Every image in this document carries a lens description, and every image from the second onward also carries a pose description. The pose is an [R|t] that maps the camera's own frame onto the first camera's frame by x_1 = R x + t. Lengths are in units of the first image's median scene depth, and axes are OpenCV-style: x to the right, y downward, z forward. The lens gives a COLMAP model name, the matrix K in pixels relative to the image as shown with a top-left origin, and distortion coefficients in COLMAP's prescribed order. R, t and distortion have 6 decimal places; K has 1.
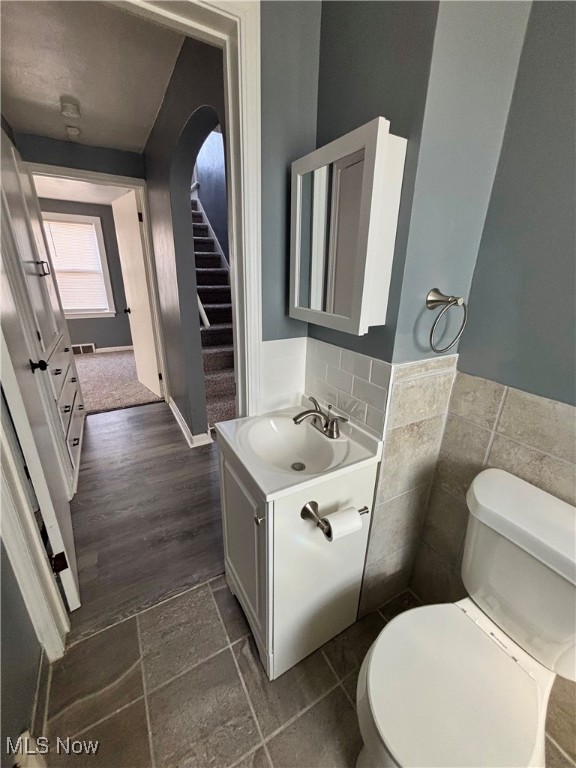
lens RADIAL K [[307.1, 0, 288.0], [0, 307.1, 384.0], [0, 0, 1]] dist [0.000523, -0.000100]
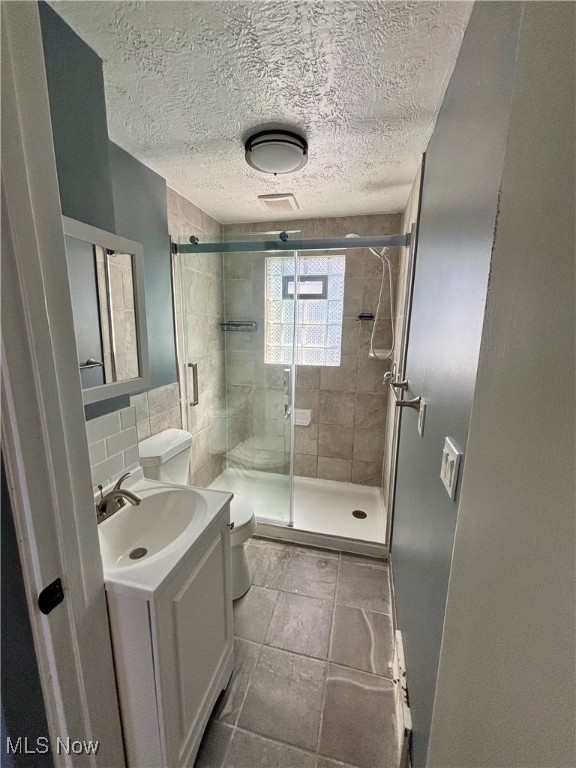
lens RADIAL K [[307.1, 0, 288.0], [0, 307.1, 384.0], [0, 0, 1]] dist [0.000523, -0.000100]
pose [[-0.720104, -0.166228, 0.673661, -0.888367], [0.201025, 0.879261, 0.431844, -0.511129], [-0.664108, 0.446395, -0.599743, 1.154489]]
